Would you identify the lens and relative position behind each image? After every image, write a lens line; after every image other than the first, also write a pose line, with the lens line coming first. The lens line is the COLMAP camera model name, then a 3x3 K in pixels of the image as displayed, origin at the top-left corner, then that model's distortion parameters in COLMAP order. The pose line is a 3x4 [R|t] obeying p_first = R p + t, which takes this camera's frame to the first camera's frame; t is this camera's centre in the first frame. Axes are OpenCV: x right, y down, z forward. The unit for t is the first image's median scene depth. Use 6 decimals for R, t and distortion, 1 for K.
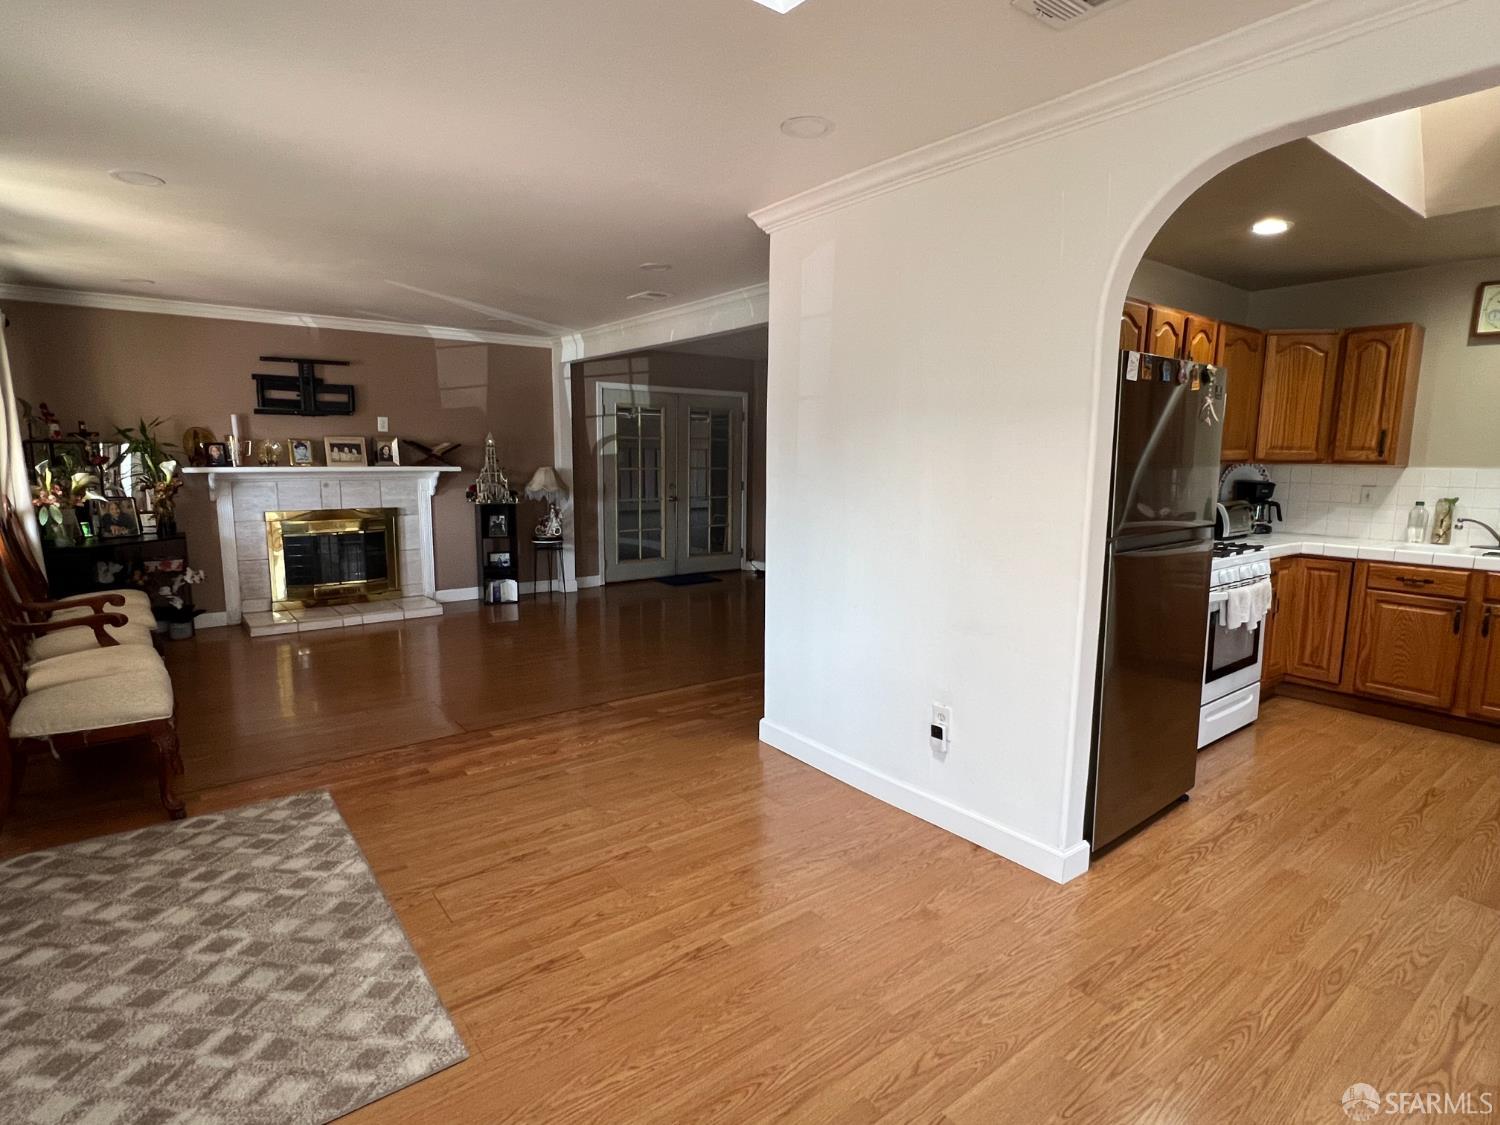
lens RADIAL K [[784.8, 0, 743.7], [0, 784.8, 562.8], [0, 0, 1]] dist [-0.002906, 0.000631]
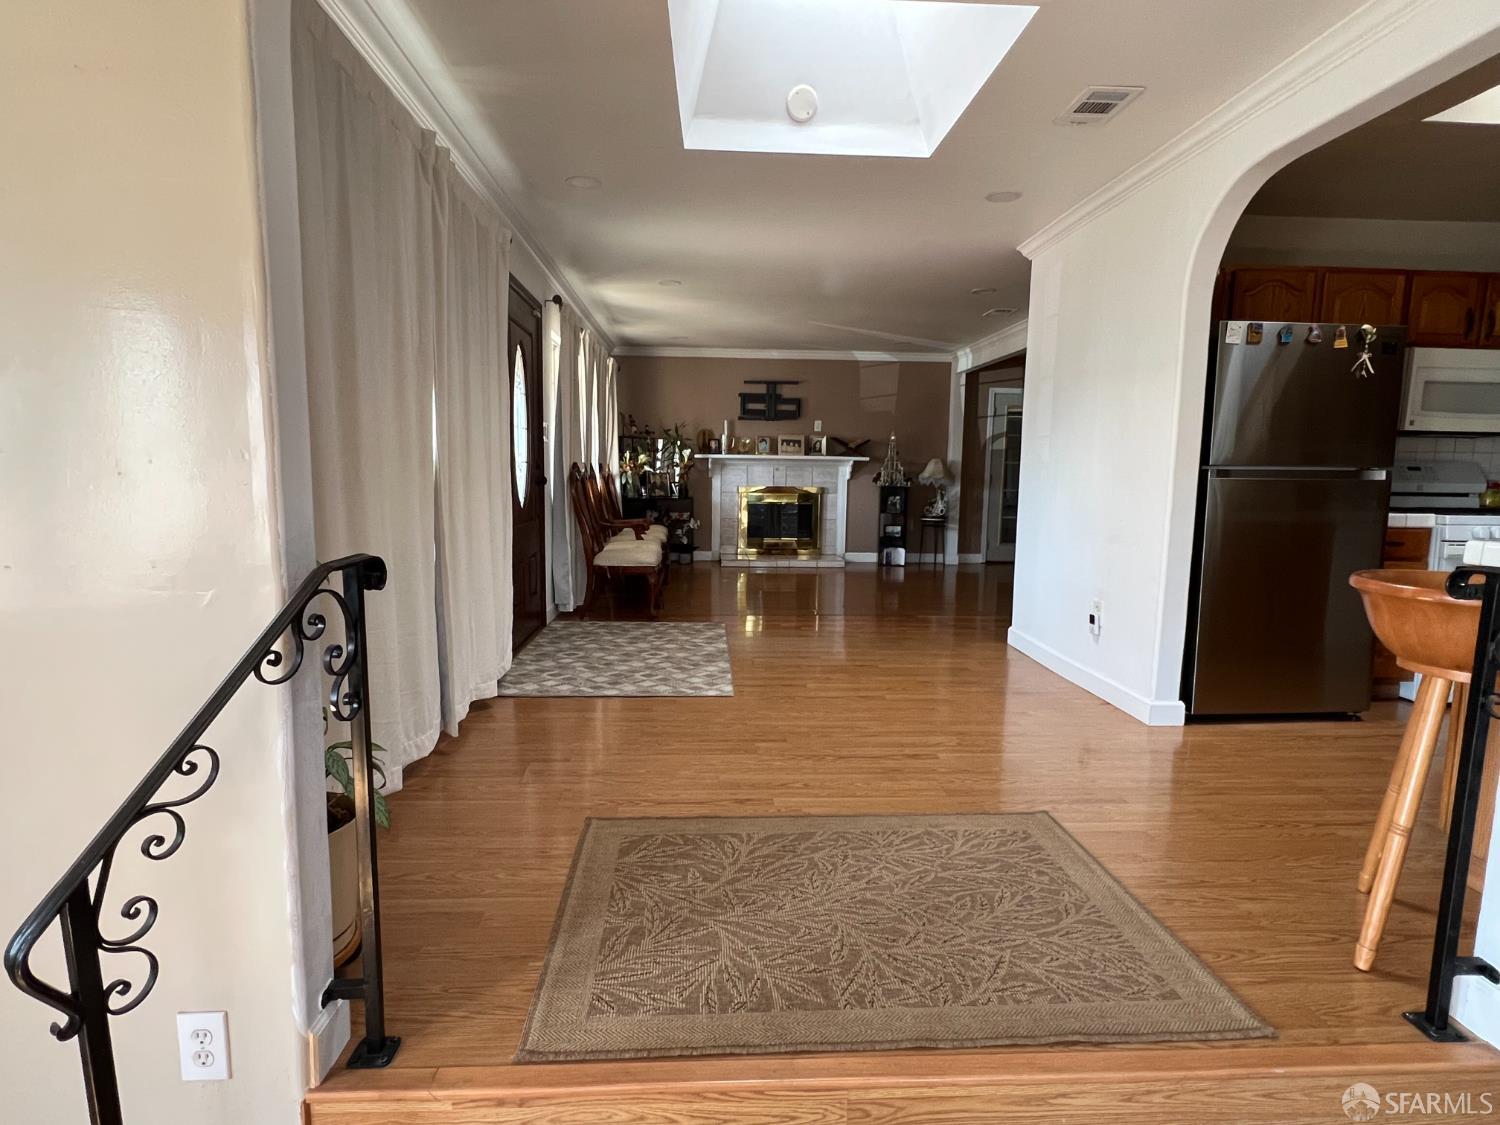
lens RADIAL K [[784.8, 0, 738.6], [0, 784.8, 568.1], [0, 0, 1]] dist [-0.002906, 0.000631]
pose [[0.820555, 0.074285, -0.566720, 0.264026], [-0.087149, 0.996186, 0.004395, 0.091871], [0.564885, 0.045782, 0.823899, -0.233614]]
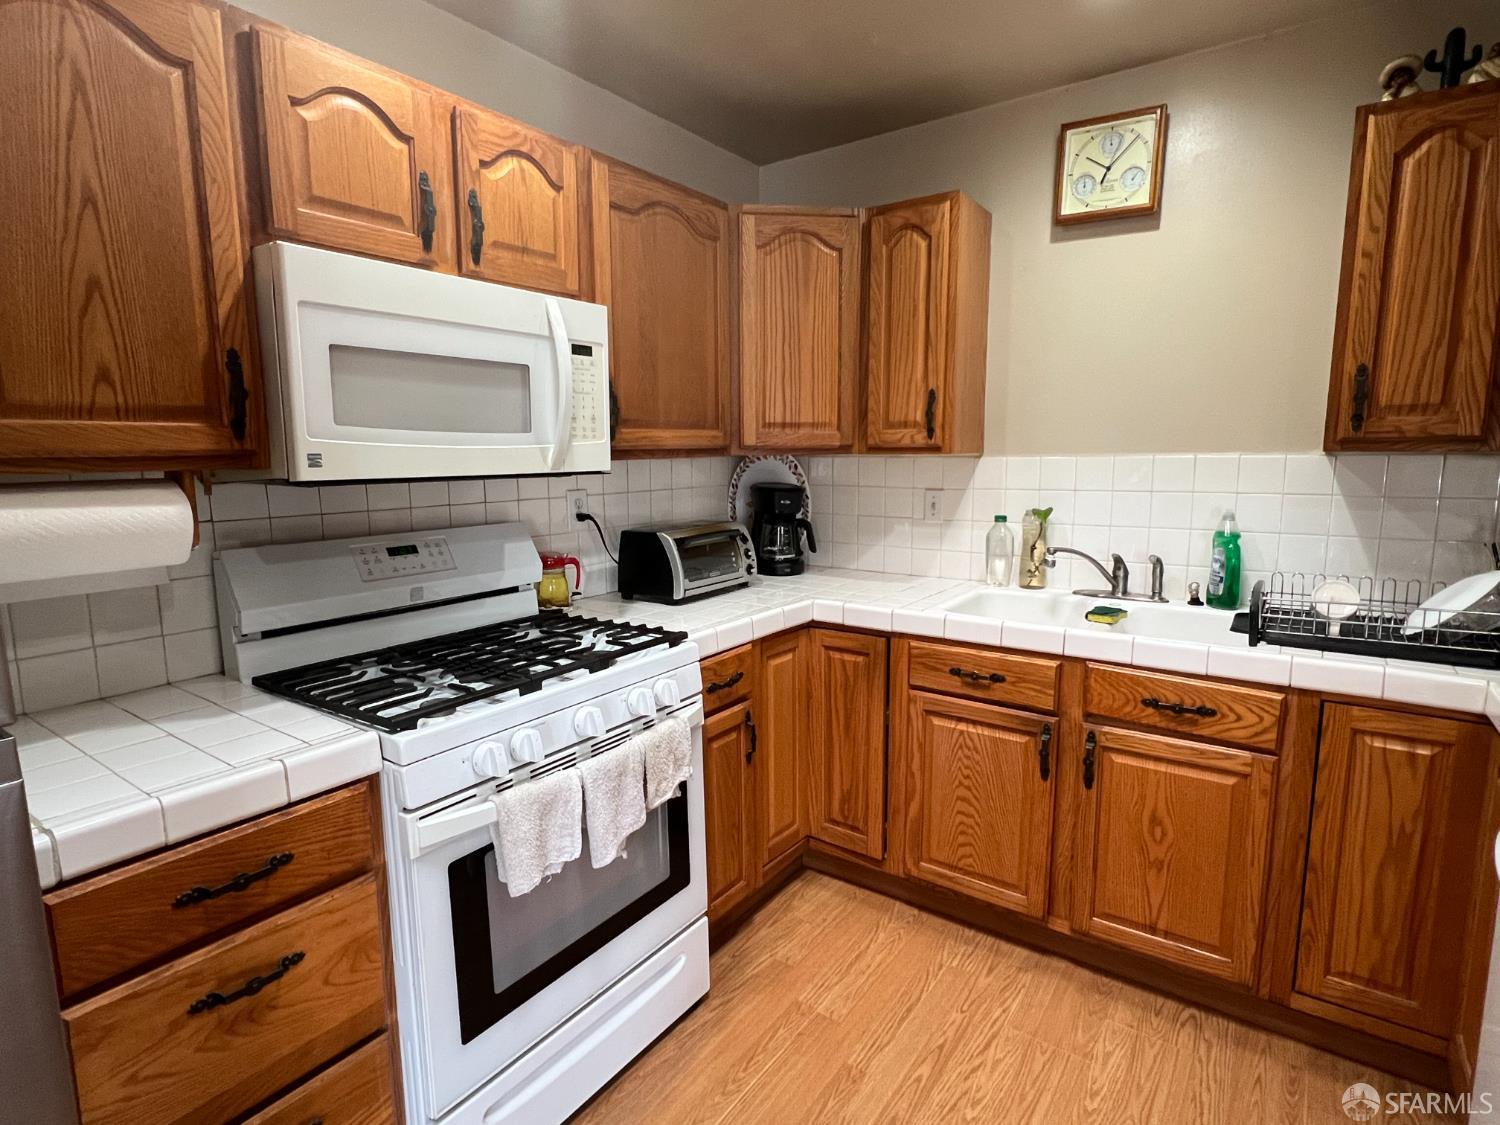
lens RADIAL K [[784.8, 0, 744.6], [0, 784.8, 563.5], [0, 0, 1]] dist [-0.002906, 0.000631]
pose [[0.958221, -0.058315, 0.280020, 0.409528], [0.057106, 0.998290, 0.012481, -0.048038], [-0.280269, 0.004031, 0.959913, 0.392776]]
